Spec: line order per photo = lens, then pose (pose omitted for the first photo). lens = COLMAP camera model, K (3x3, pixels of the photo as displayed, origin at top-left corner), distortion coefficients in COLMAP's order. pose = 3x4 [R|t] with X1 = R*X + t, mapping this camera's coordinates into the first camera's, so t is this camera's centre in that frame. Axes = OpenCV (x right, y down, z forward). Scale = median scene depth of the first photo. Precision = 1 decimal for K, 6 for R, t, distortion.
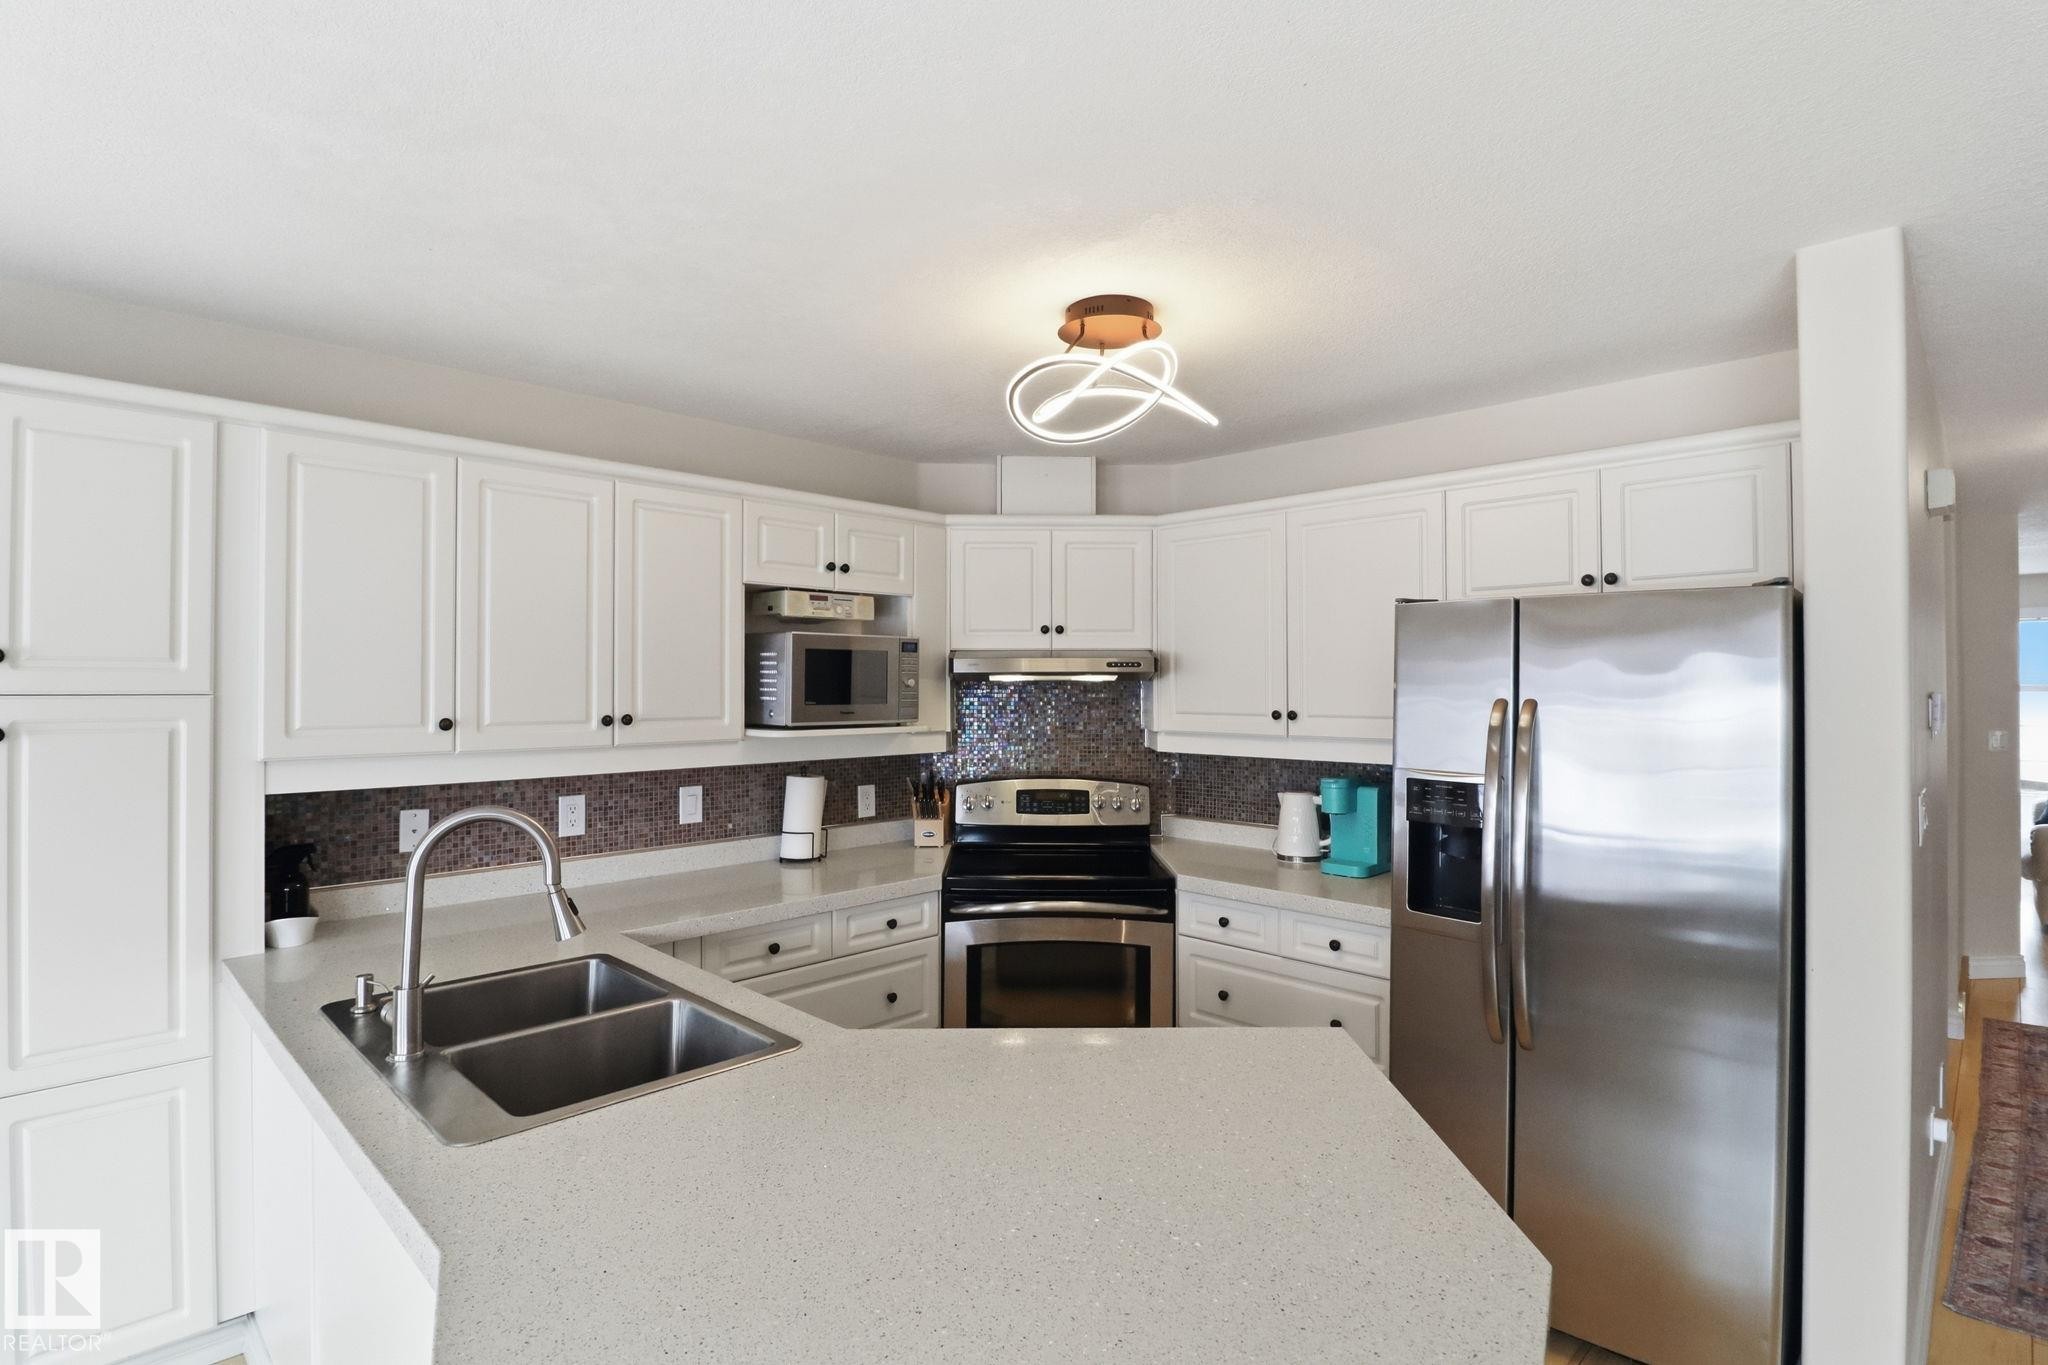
lens RADIAL K [[1002.7, 0, 1024.0], [0, 1002.7, 682.5], [0, 0, 1]] dist [-0.001767, -0.007901]
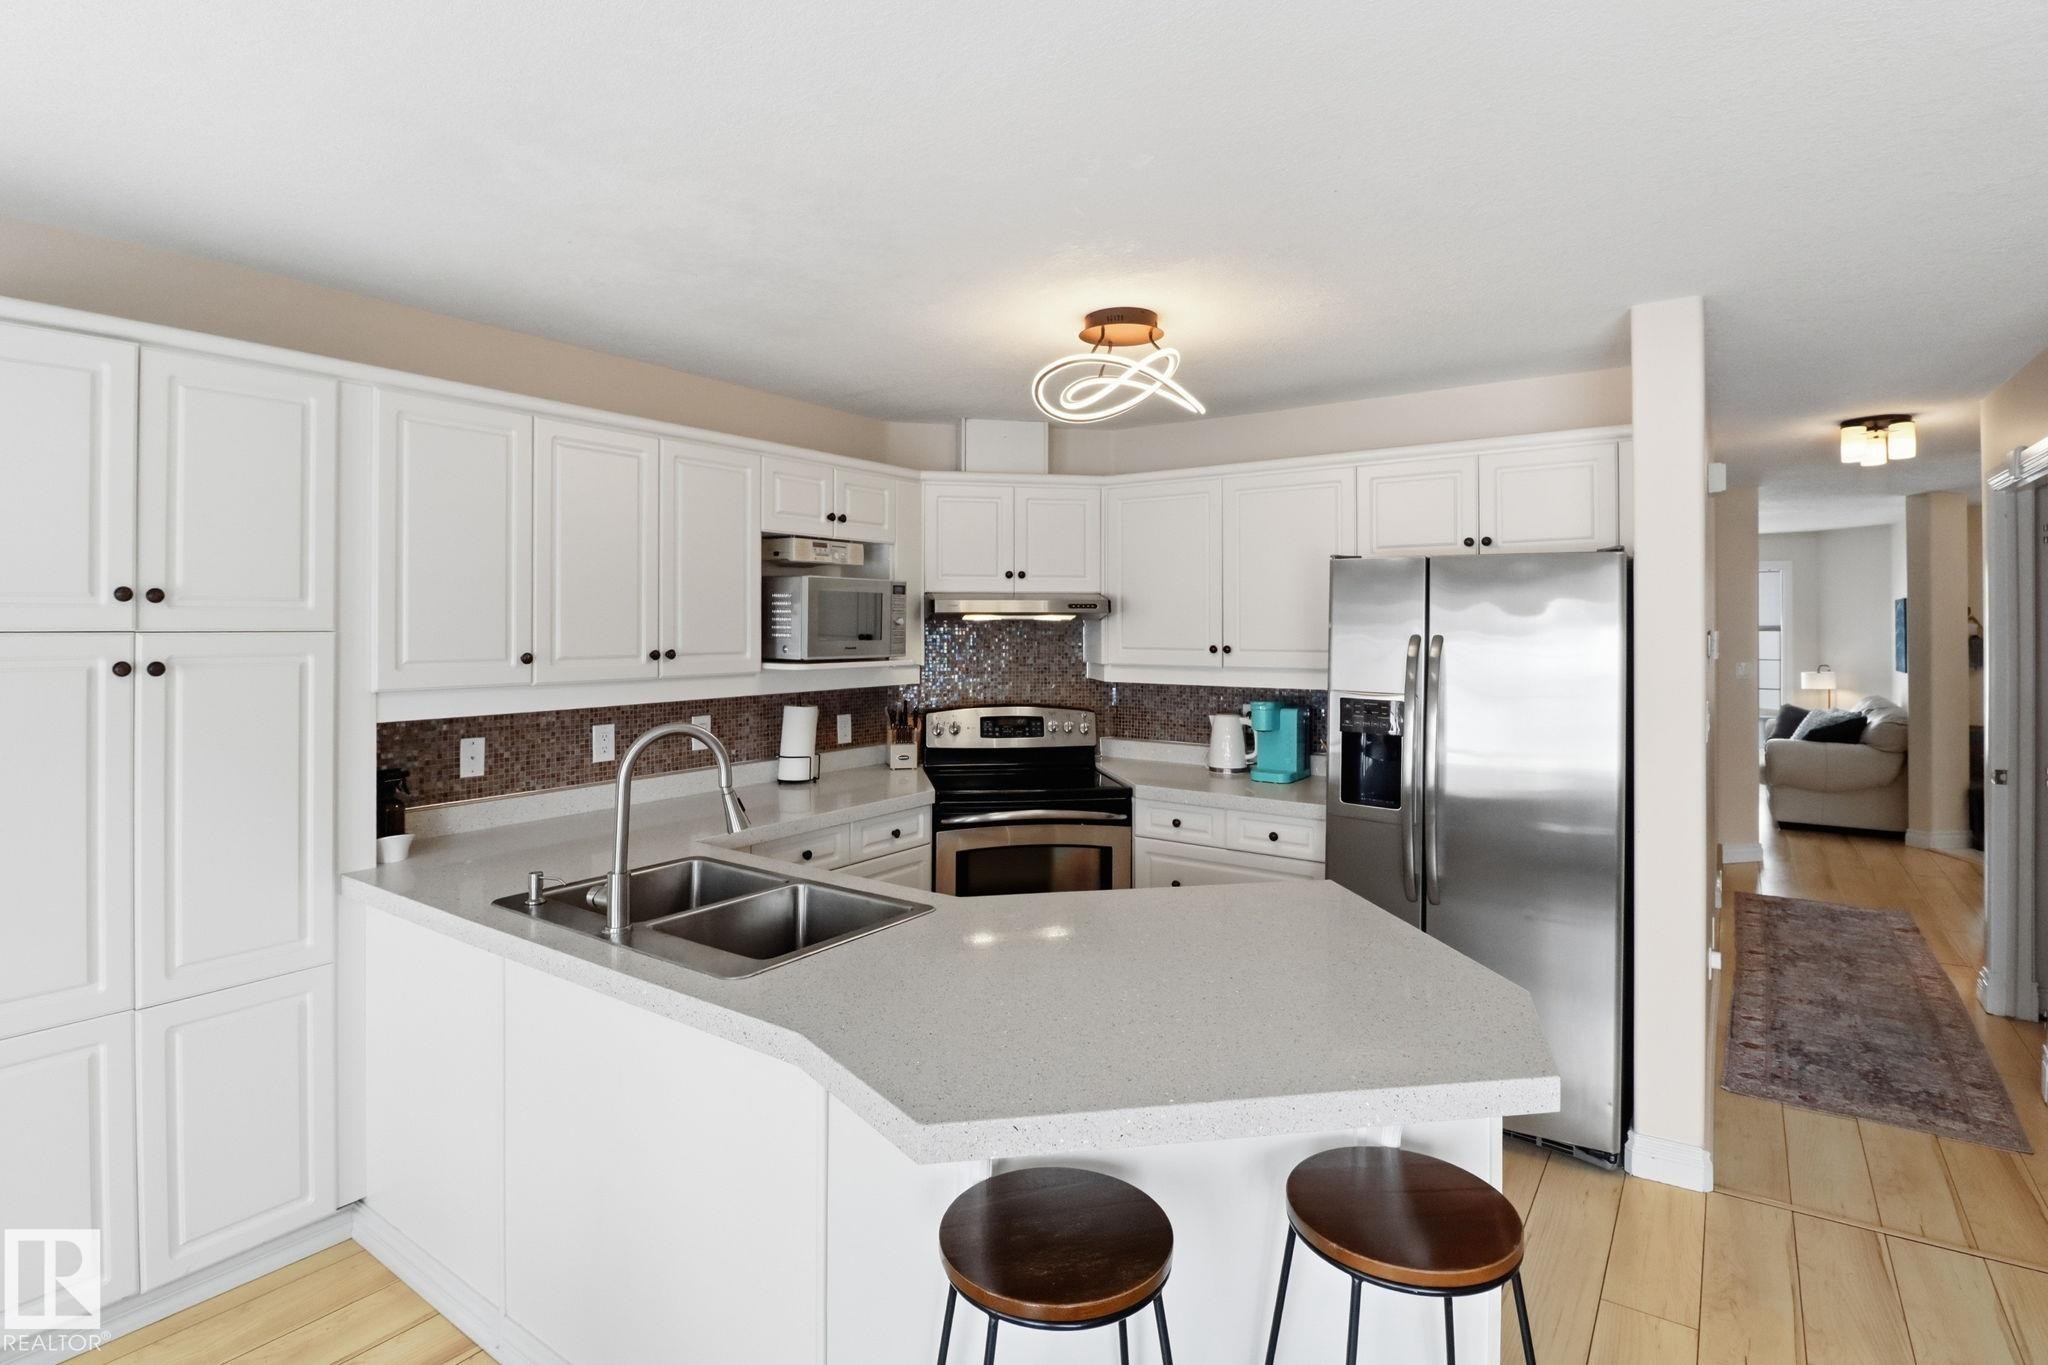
lens RADIAL K [[1007.1, 0, 1021.5], [0, 1007.1, 628.1], [0, 0, 1]] dist [0.001935, 0.000012]
pose [[0.986802, 0.000980, 0.161930, -0.176142], [-0.002117, 0.999974, 0.006851, -0.000299], [-0.161919, -0.007103, 0.986778, -0.148231]]
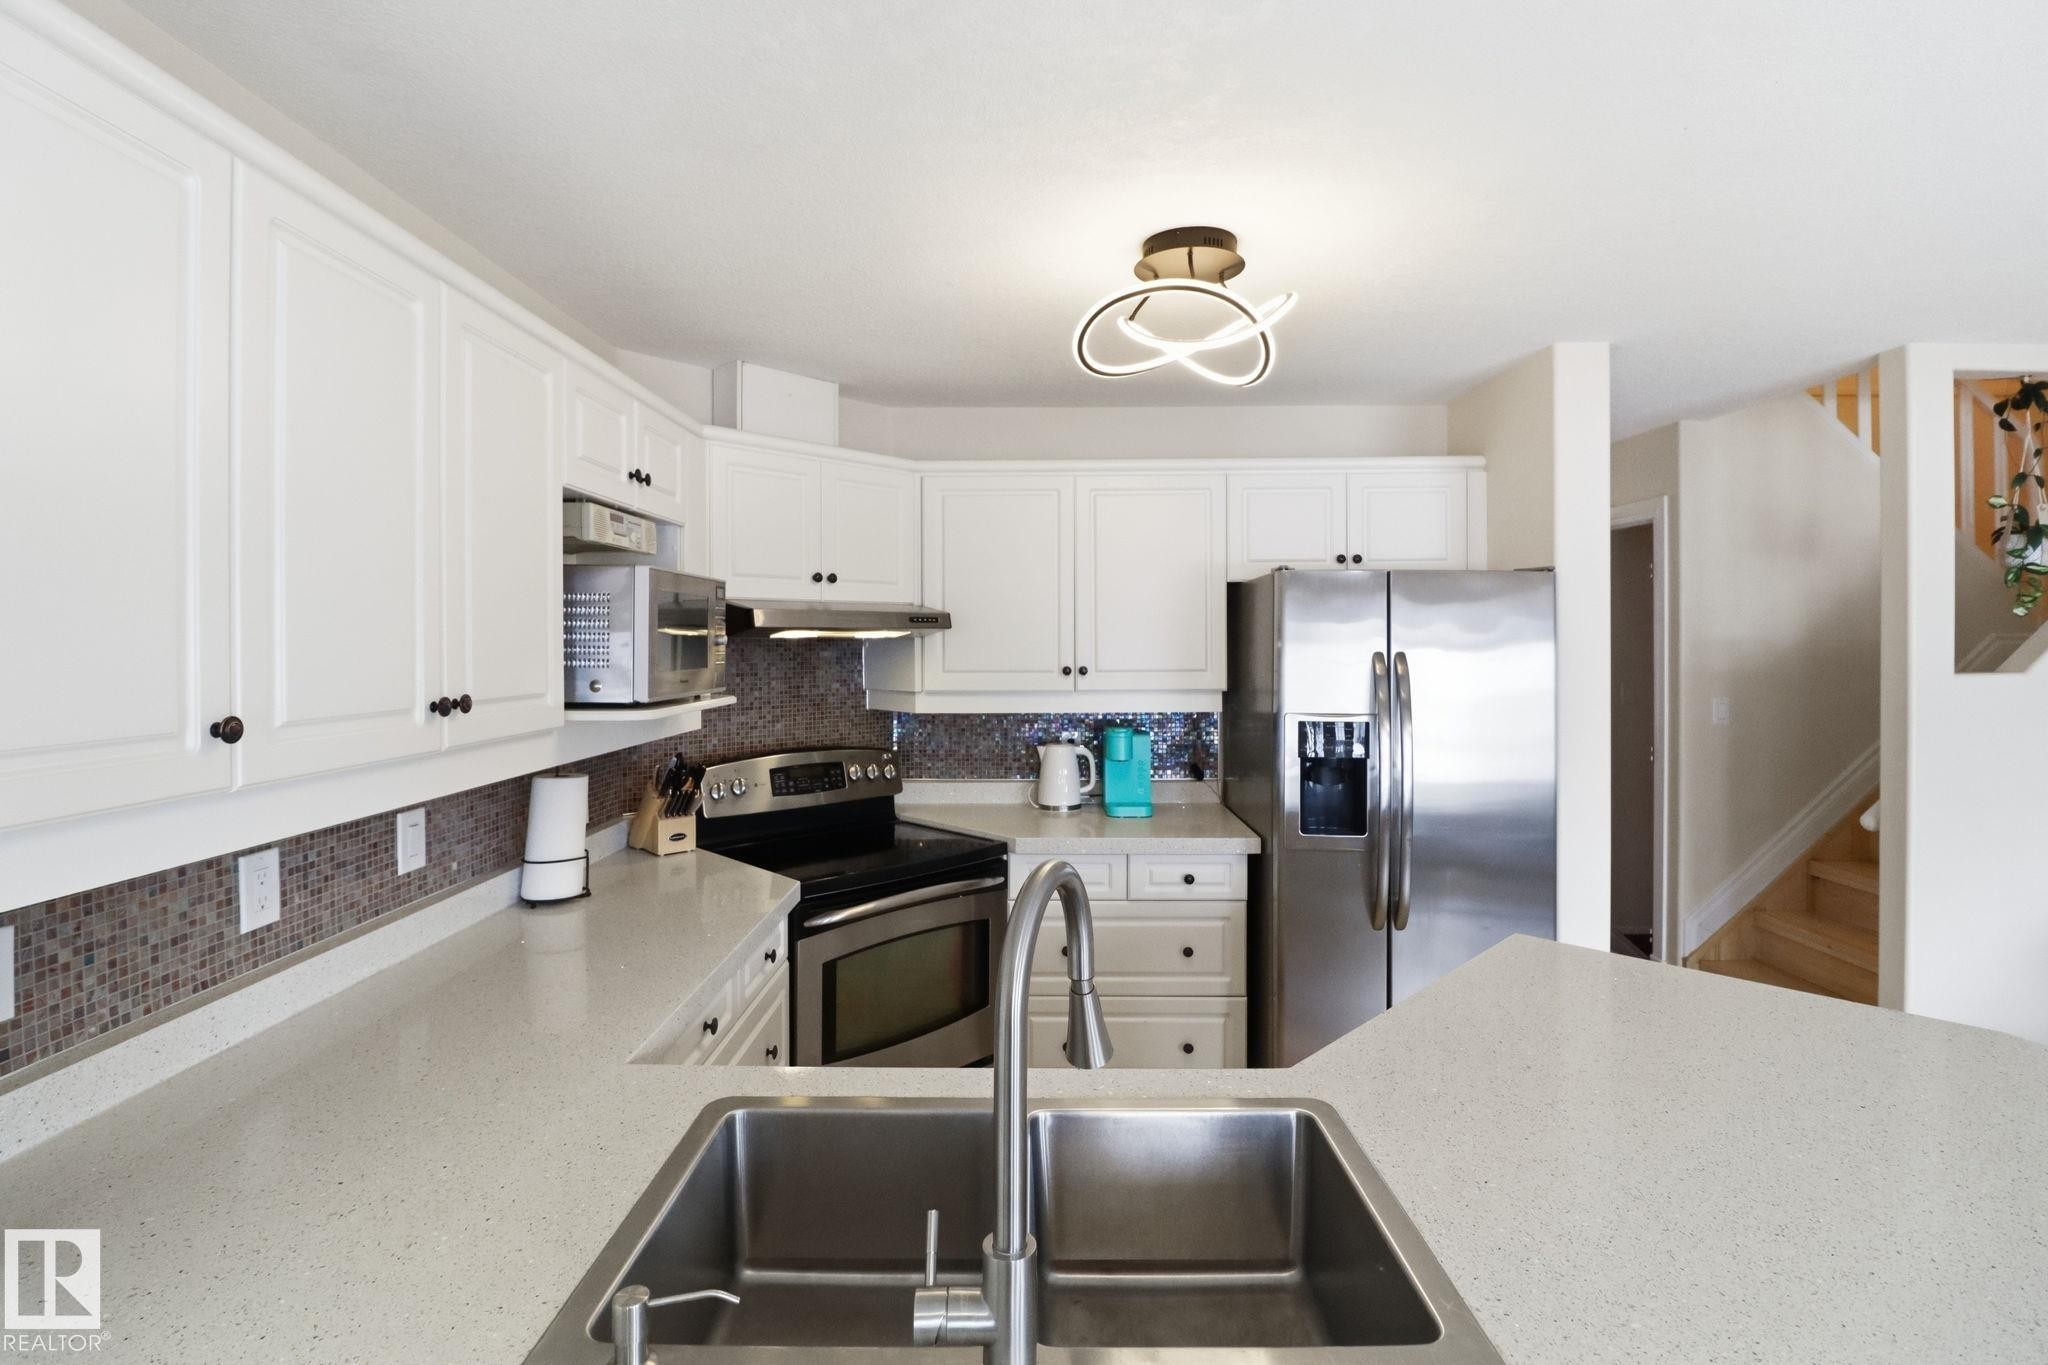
lens RADIAL K [[956.6, 0, 1020.4], [0, 956.6, 649.1], [0, 0, 1]] dist [0.002114, -0.016305]
pose [[0.717200, -0.007472, 0.696828, -0.498918], [0.001147, 0.999954, 0.009542, 0.000900], [-0.696867, -0.006044, 0.717175, 0.348949]]
